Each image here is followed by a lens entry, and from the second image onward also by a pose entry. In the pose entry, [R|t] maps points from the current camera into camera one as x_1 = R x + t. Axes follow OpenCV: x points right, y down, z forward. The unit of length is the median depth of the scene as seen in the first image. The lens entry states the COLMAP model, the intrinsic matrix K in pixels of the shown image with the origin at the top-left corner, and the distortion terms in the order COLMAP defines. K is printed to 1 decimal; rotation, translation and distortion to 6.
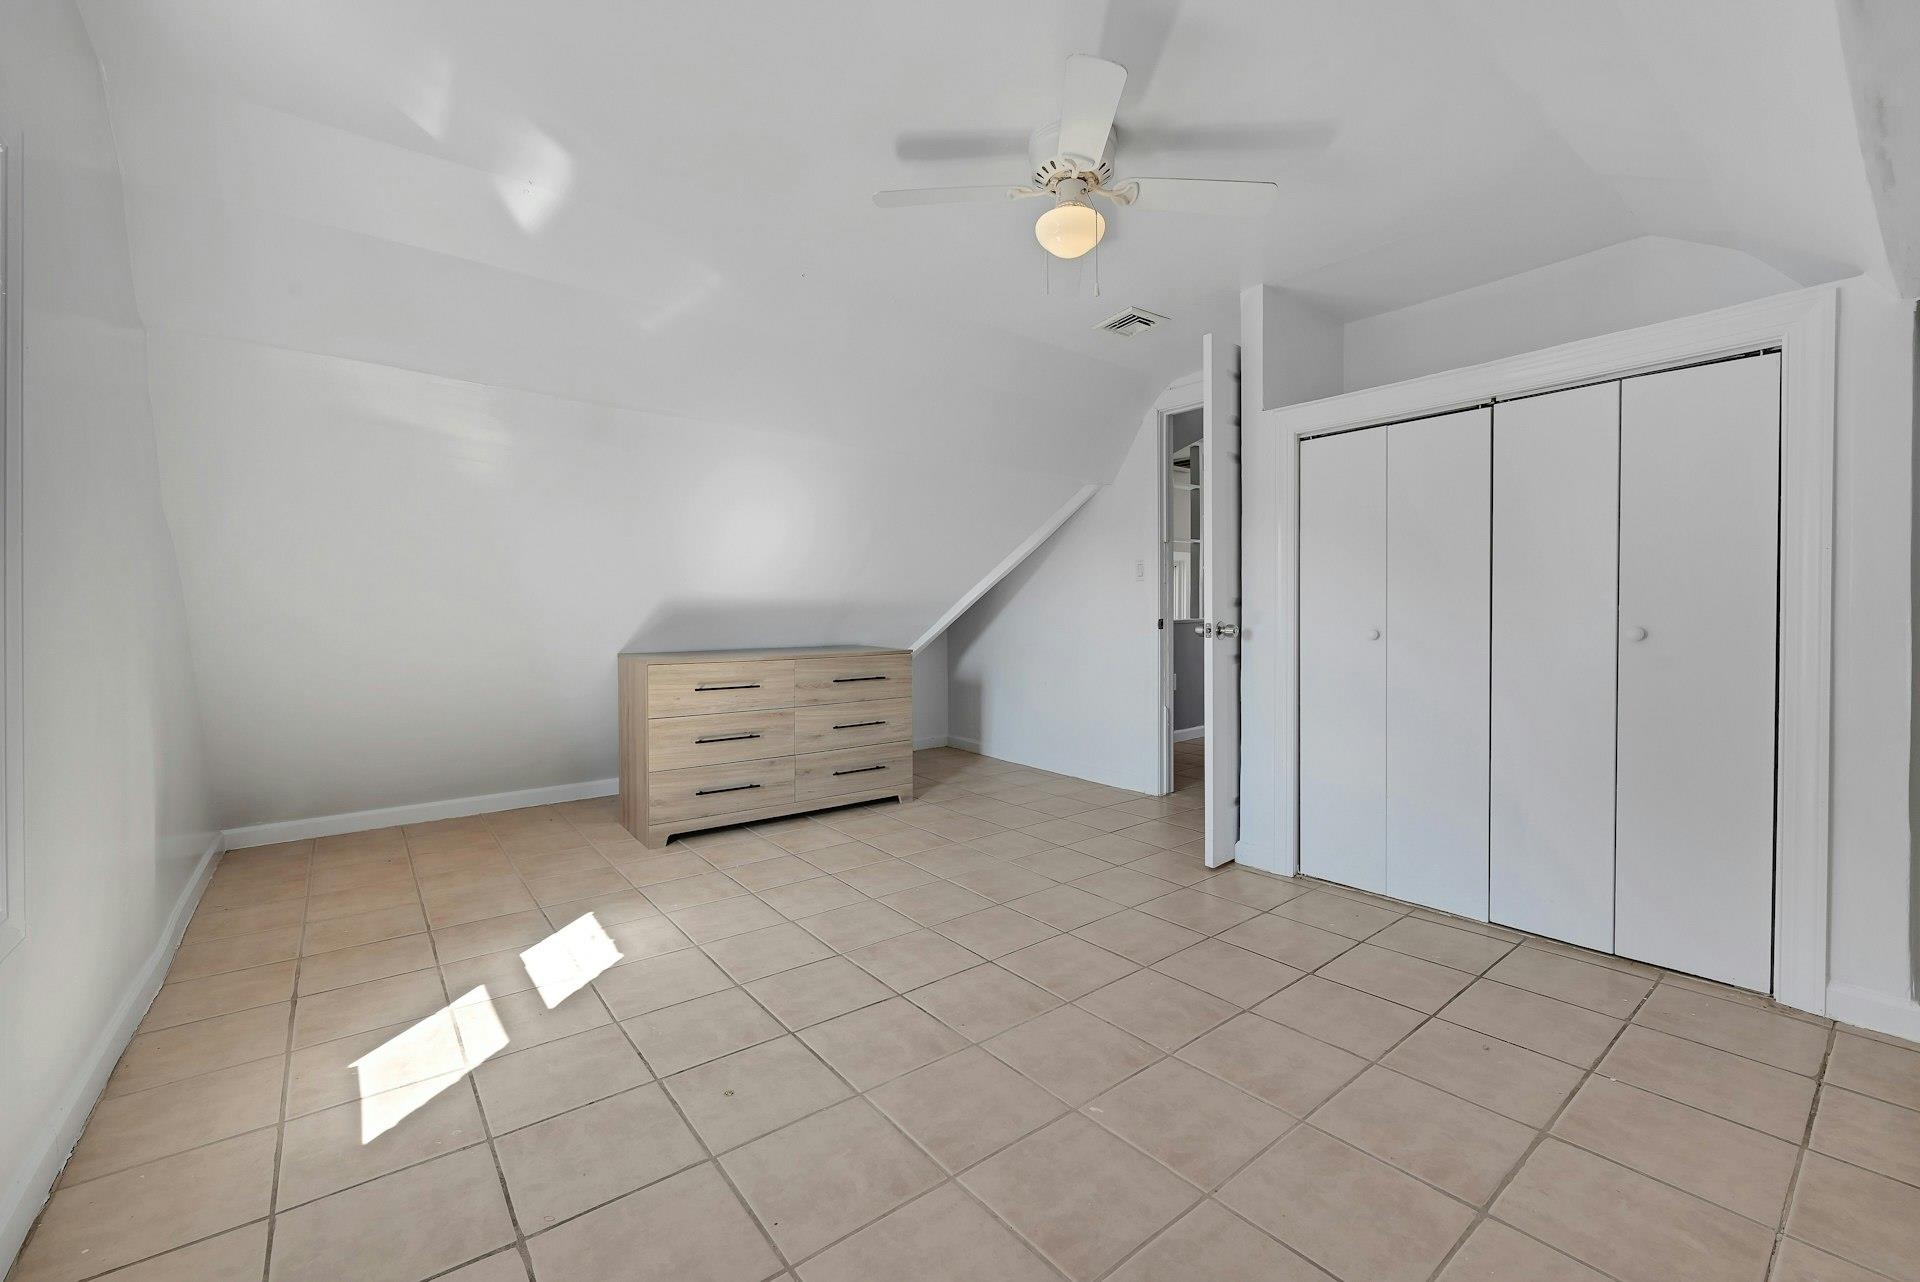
lens RADIAL K [[783.2, 0, 968.0], [0, 783.2, 631.1], [0, 0, 1]] dist [0.000791, 0.000021]
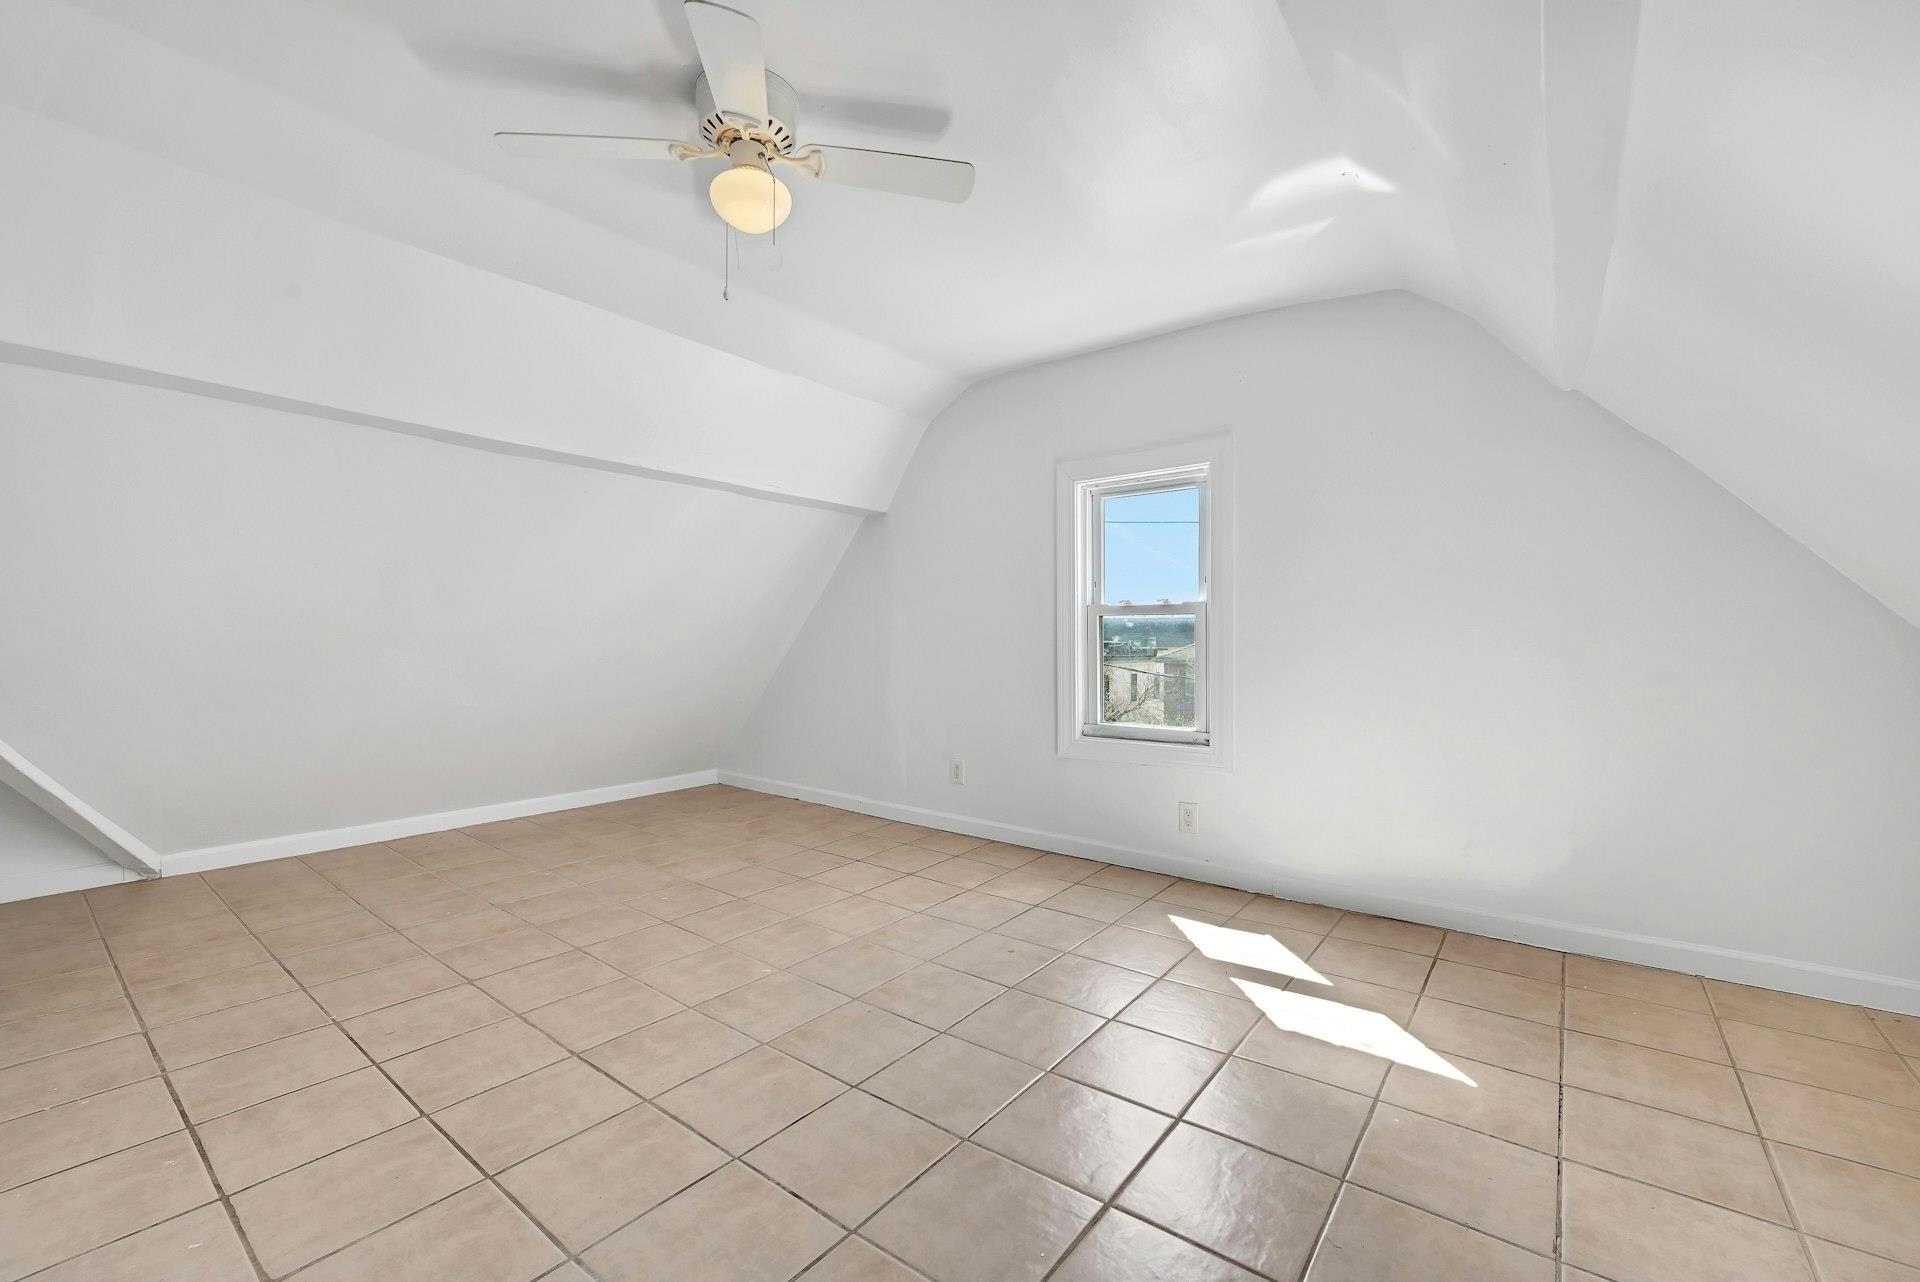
lens RADIAL K [[783.2, 0, 969.0], [0, 783.2, 643.6], [0, 0, 1]] dist [0.000791, 0.000021]
pose [[-0.970887, 0.008475, -0.239387, 0.123482], [0.003366, 0.999758, 0.021745, -0.039722], [0.239513, 0.020307, -0.970681, 2.221760]]
